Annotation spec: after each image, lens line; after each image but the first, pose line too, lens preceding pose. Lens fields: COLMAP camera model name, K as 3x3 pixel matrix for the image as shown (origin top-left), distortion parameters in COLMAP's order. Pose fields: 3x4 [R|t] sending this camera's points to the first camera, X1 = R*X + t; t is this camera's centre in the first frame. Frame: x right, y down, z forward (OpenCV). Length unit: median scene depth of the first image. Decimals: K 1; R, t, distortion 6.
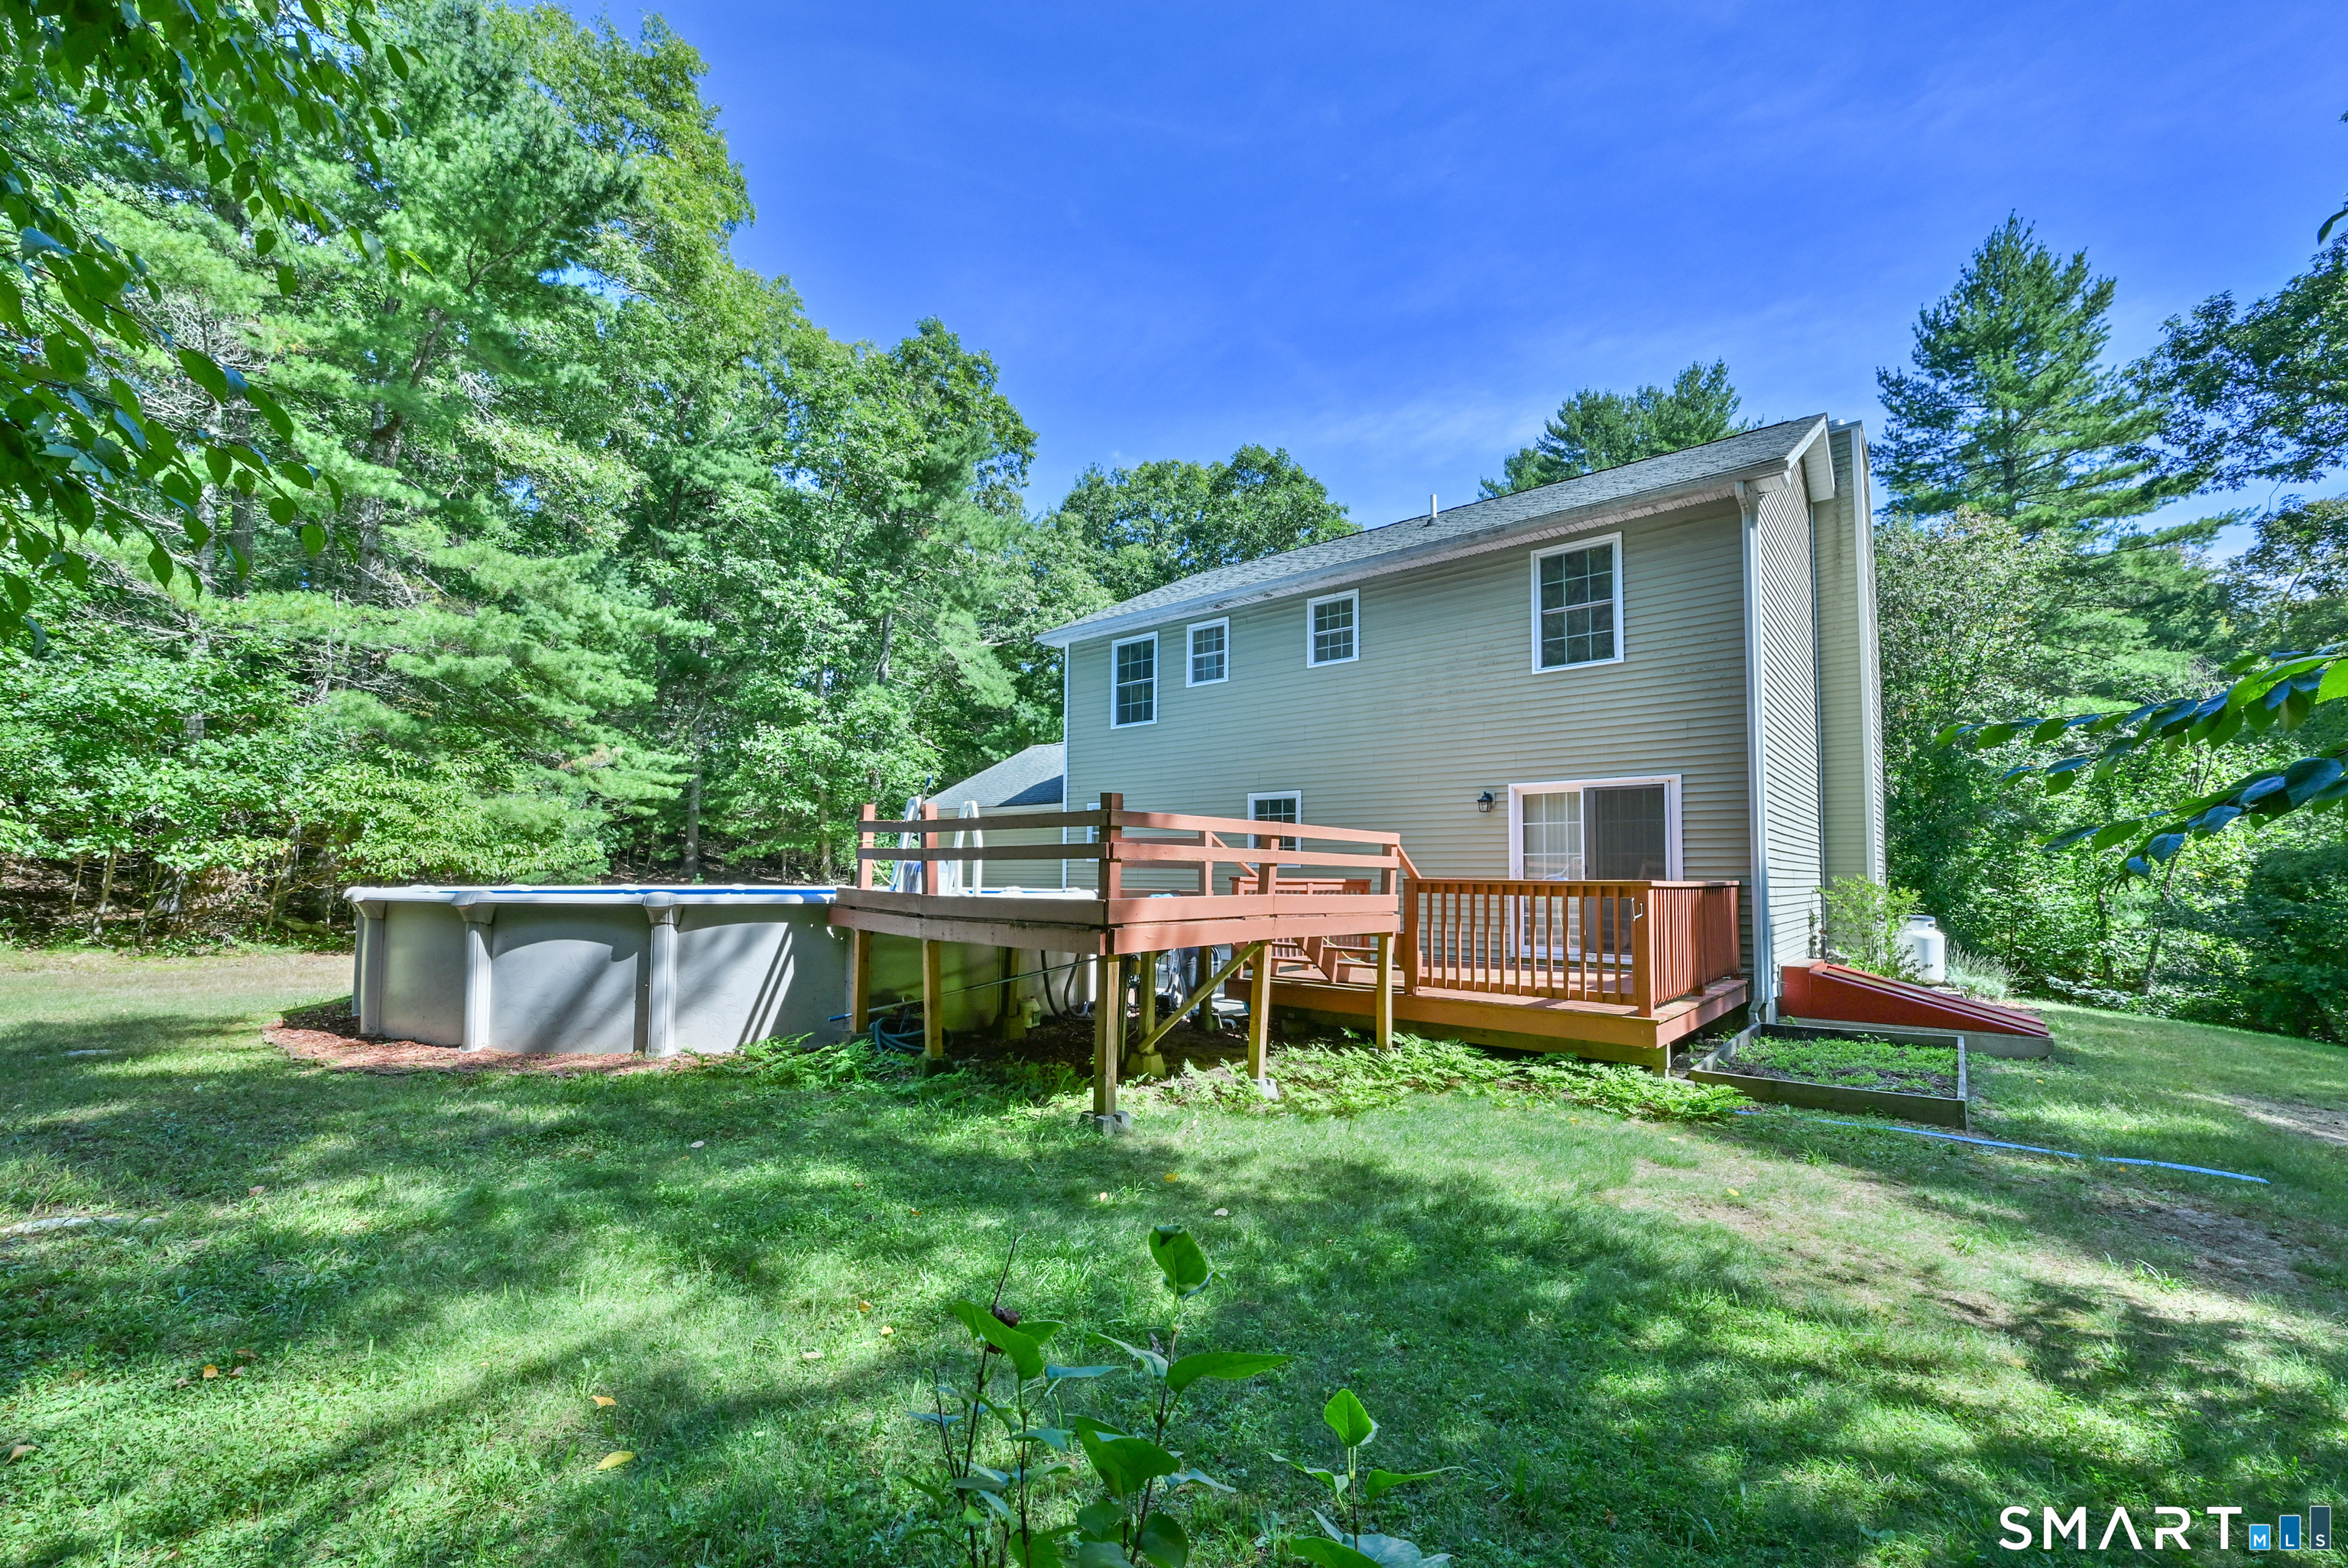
lens RADIAL K [[922.2, 0, 1172.6], [0, 922.2, 842.4], [0, 0, 1]] dist [0.001219, 0.000120]
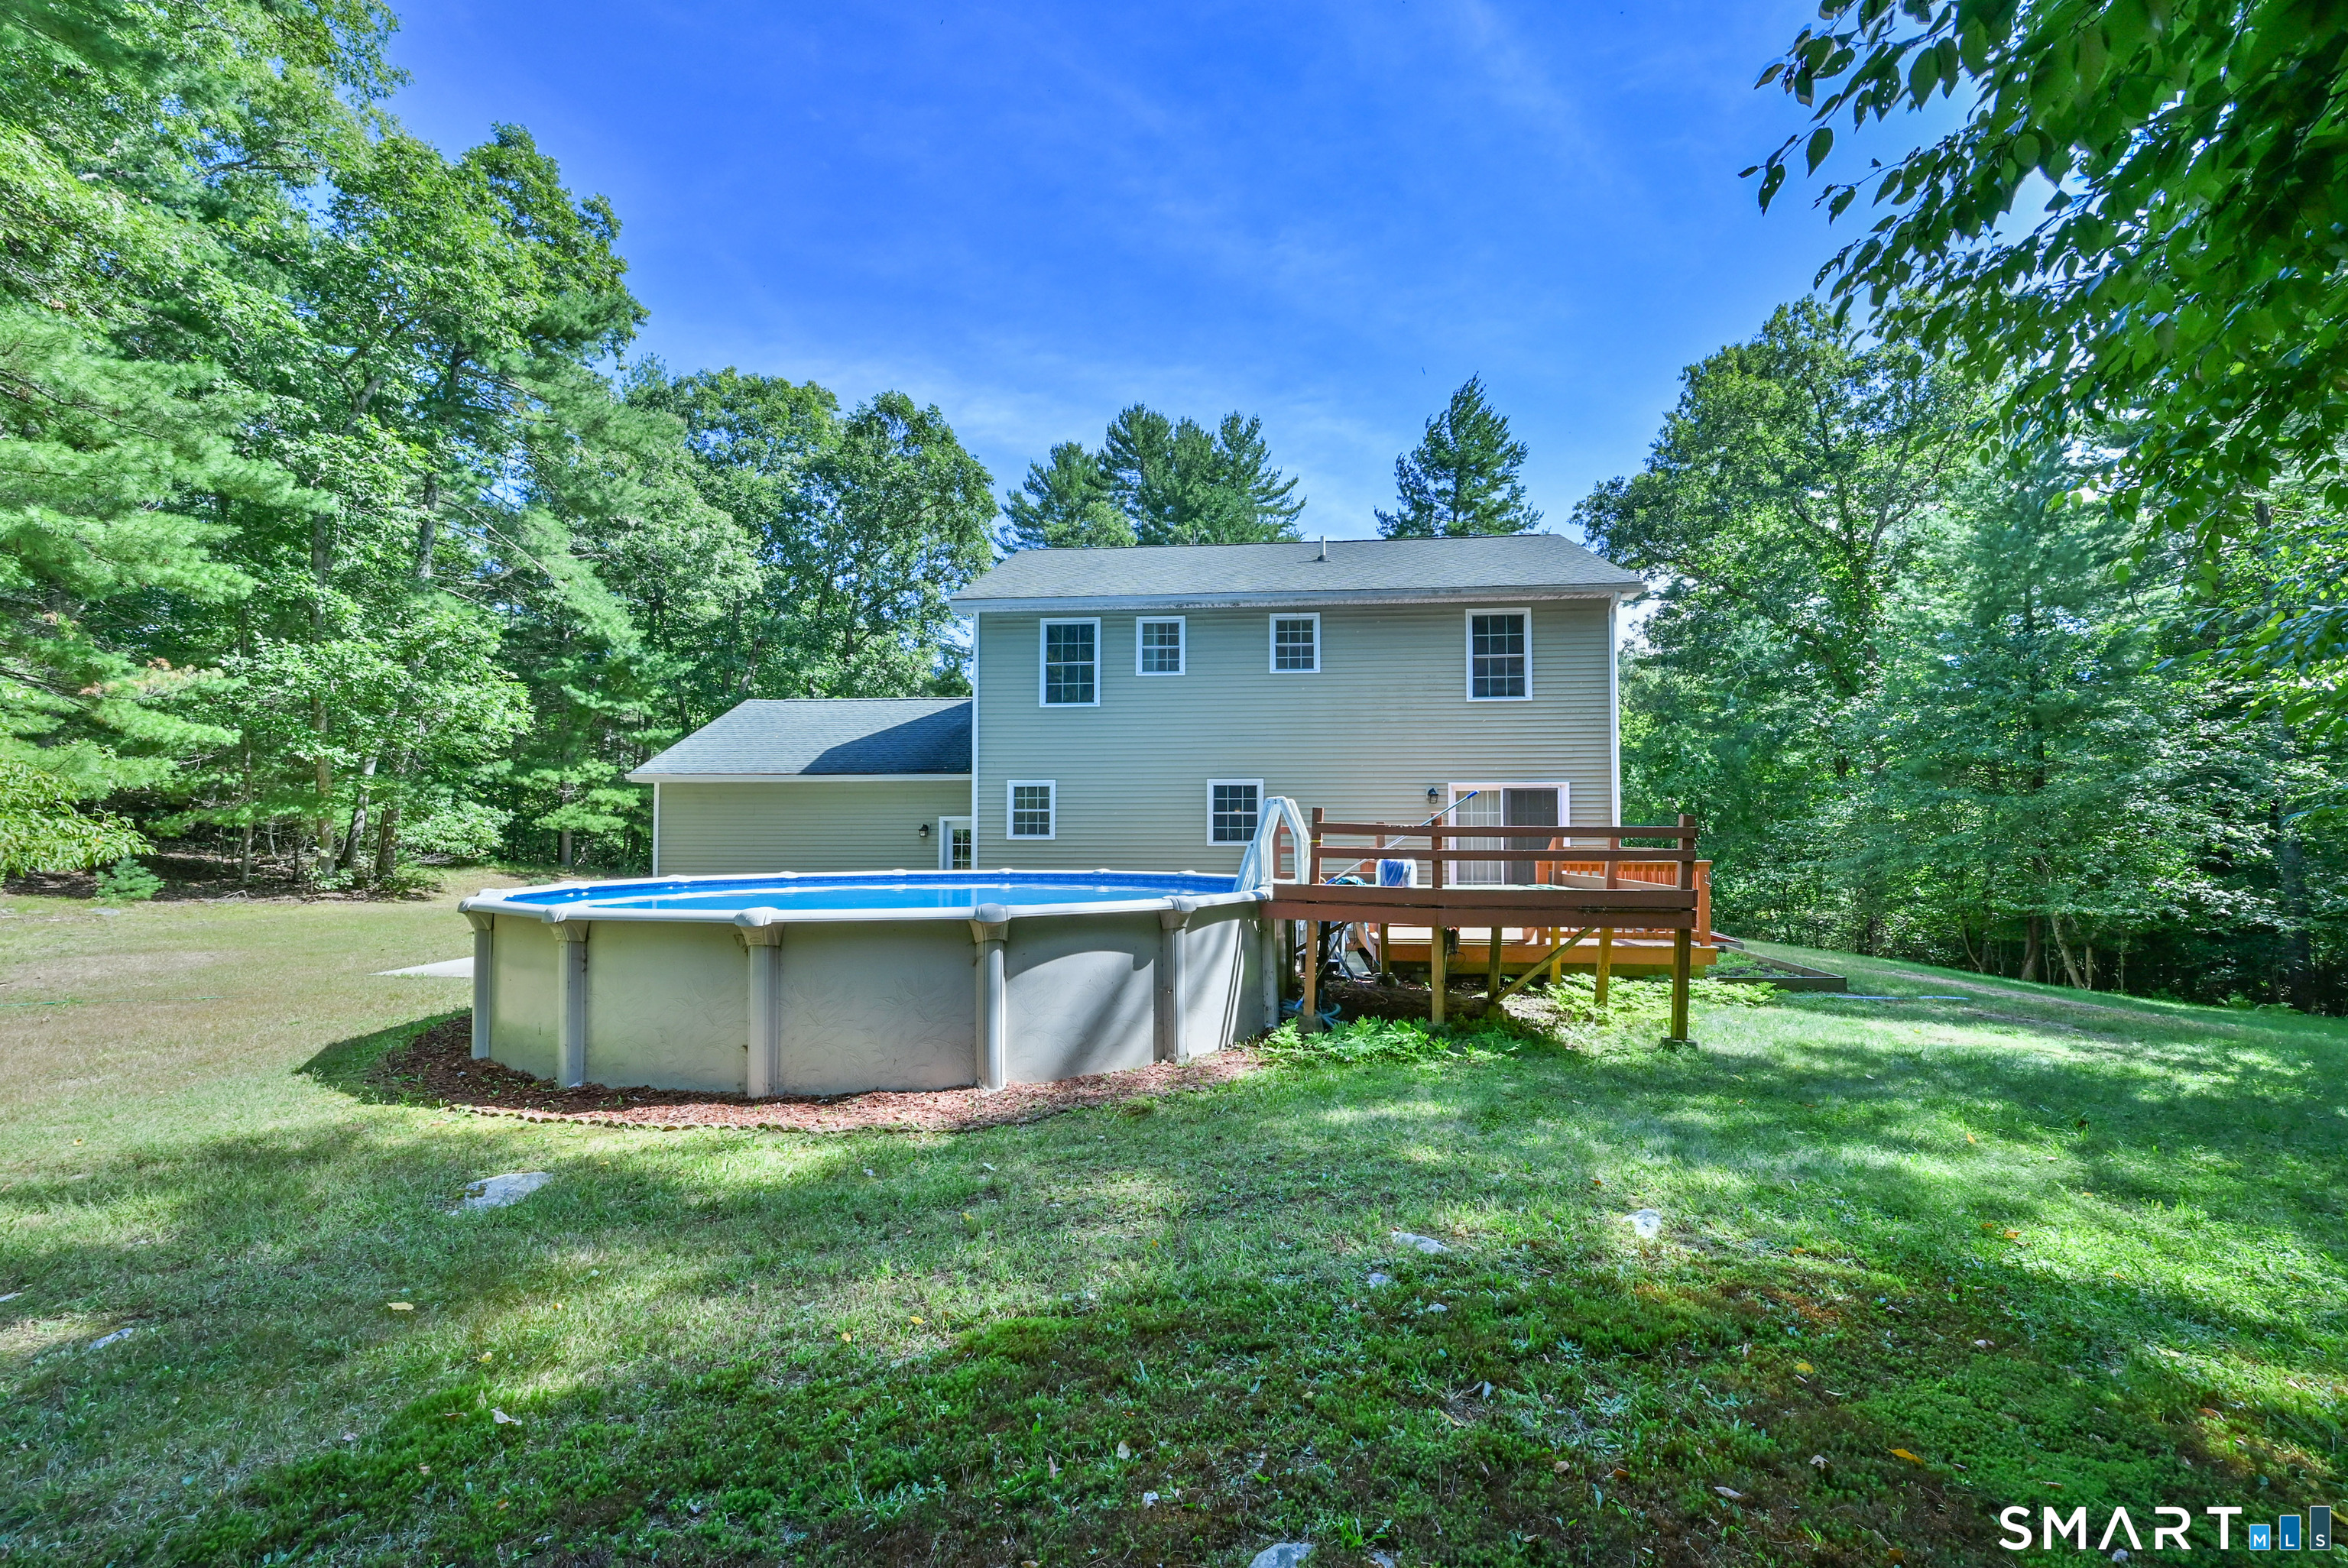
lens RADIAL K [[939.2, 0, 1178.8], [0, 939.2, 795.6], [0, 0, 1]] dist [0.001868, 0.000249]
pose [[0.829530, 0.017599, 0.558185, -0.610029], [-0.014646, 0.999845, -0.009758, -0.023267], [-0.558271, -0.000080, 0.829659, 0.091262]]
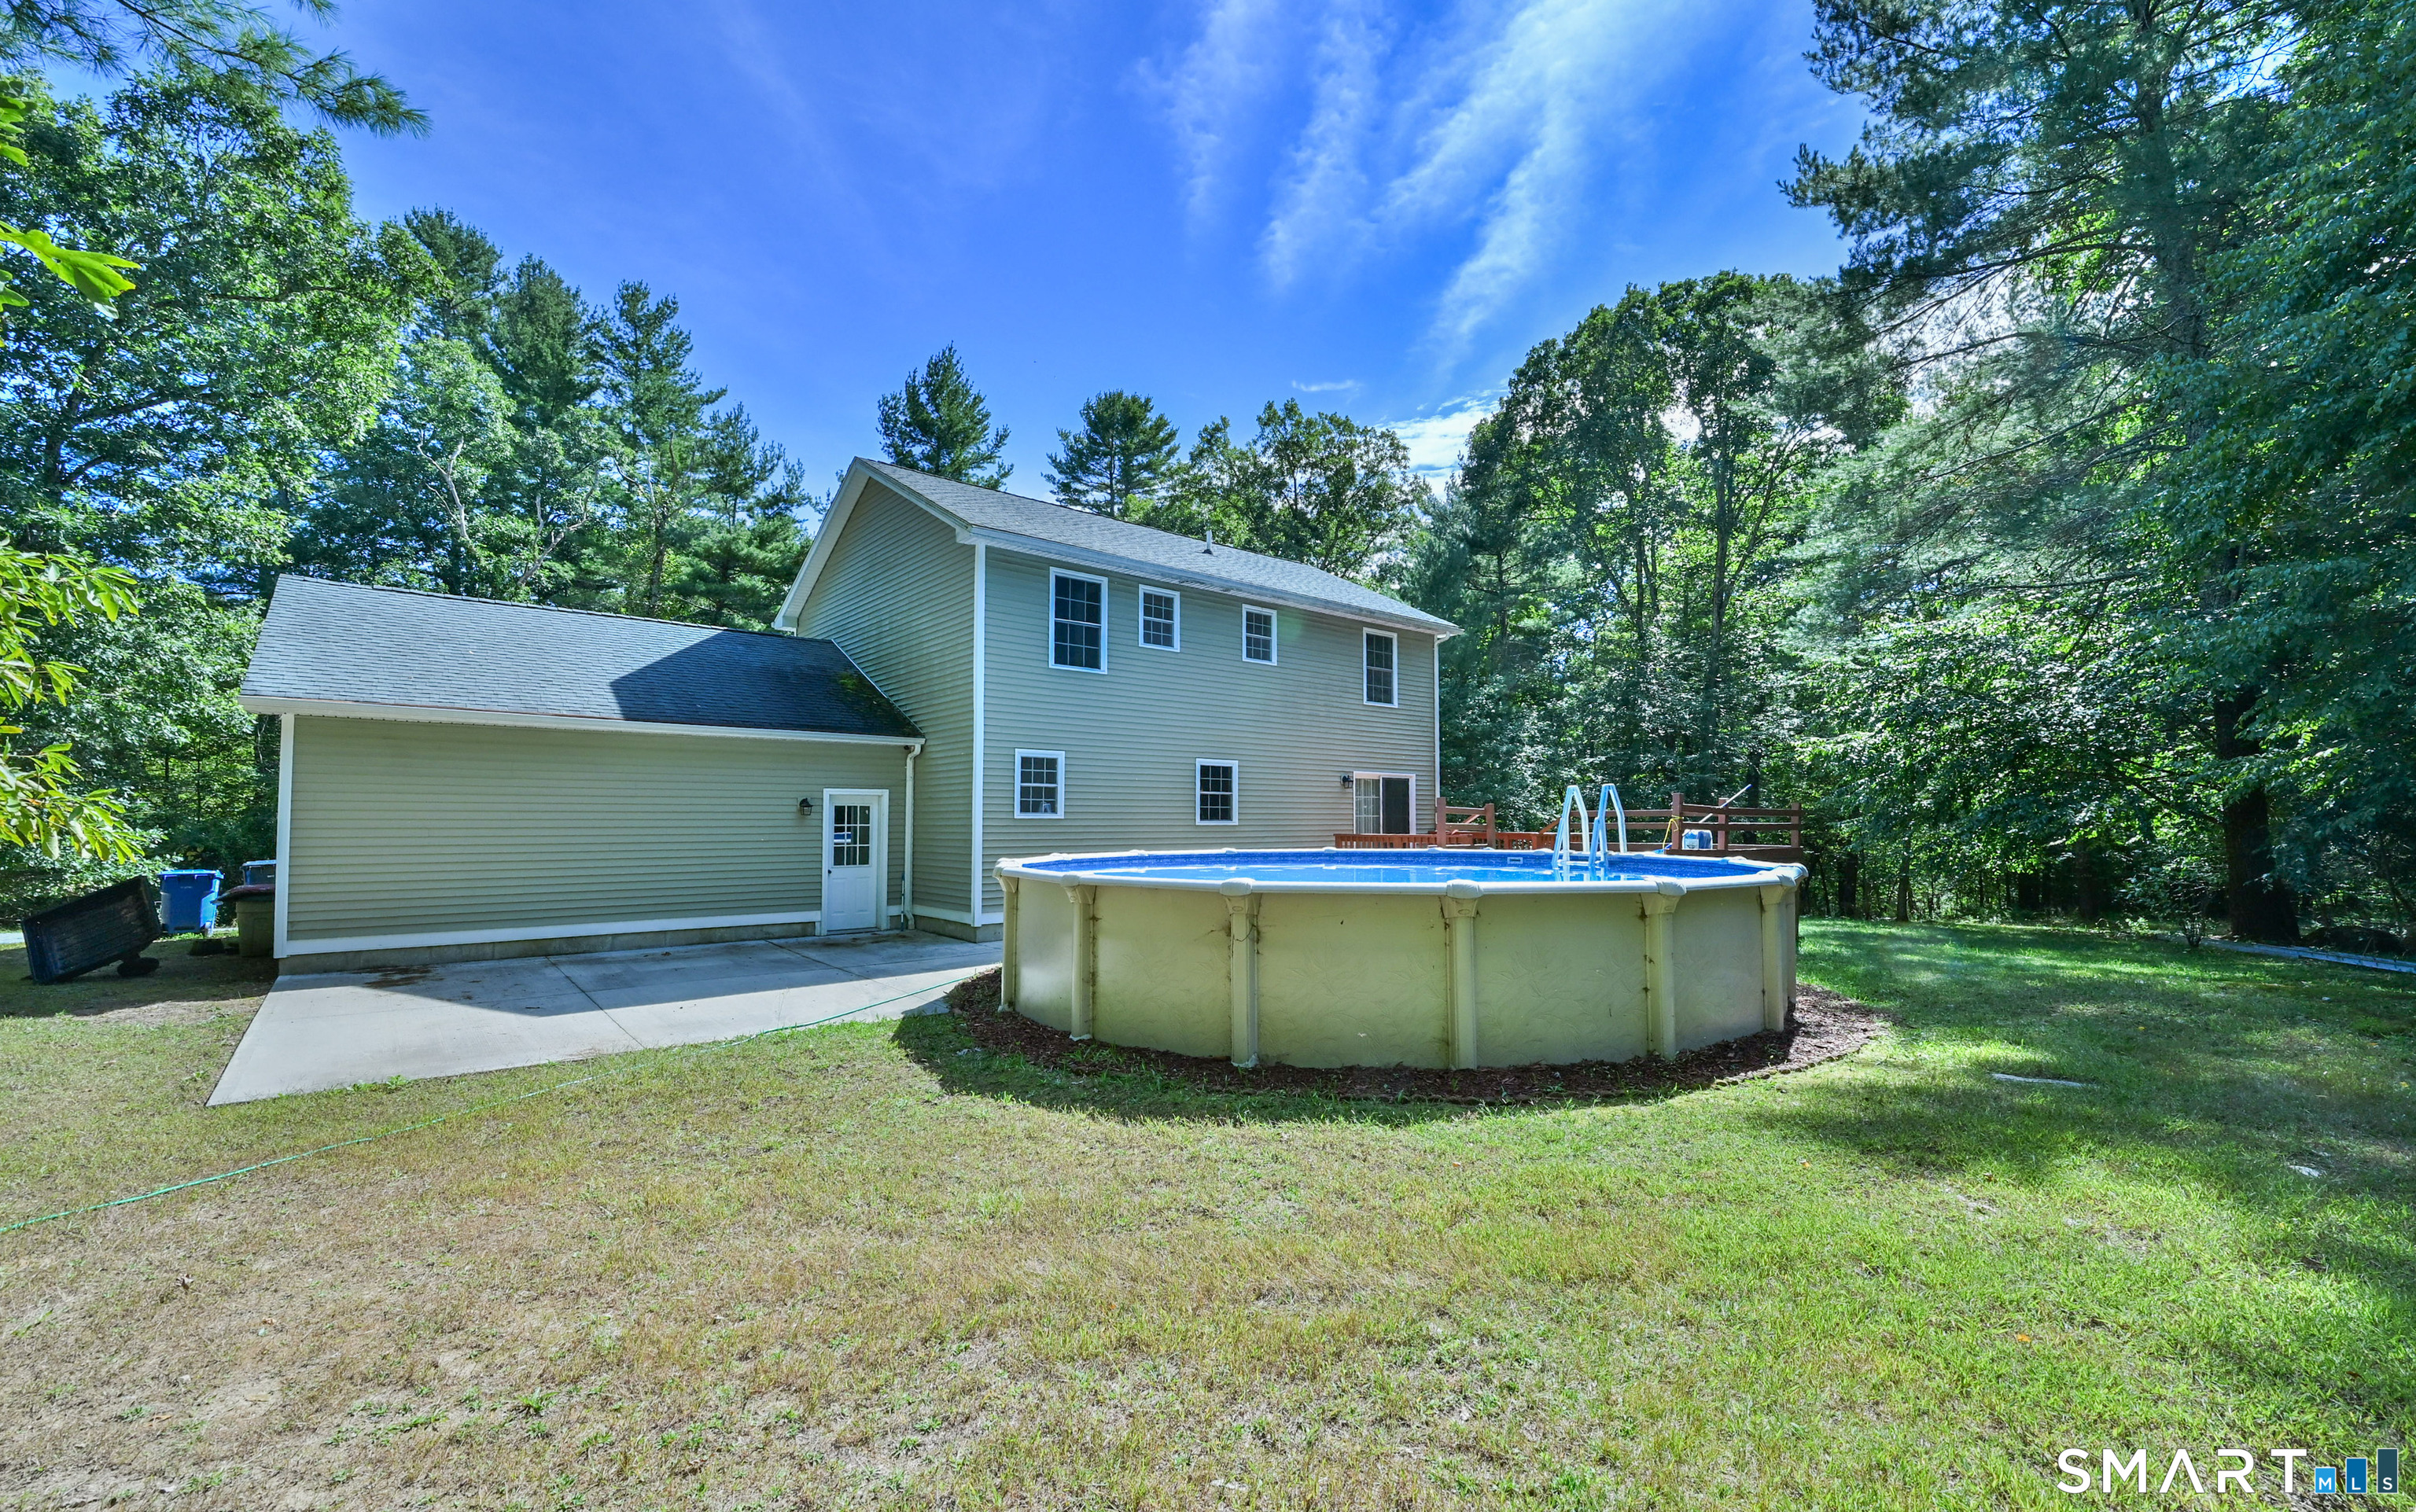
lens RADIAL K [[1009.9, 0, 1214.6], [0, 1009.9, 764.5], [0, 0, 1]] dist [0.000771, -0.003947]
pose [[0.165085, 0.051170, 0.984951, -1.177741], [-0.033644, 0.998364, -0.046228, 0.009736], [-0.985705, -0.025506, 0.166537, 0.825036]]
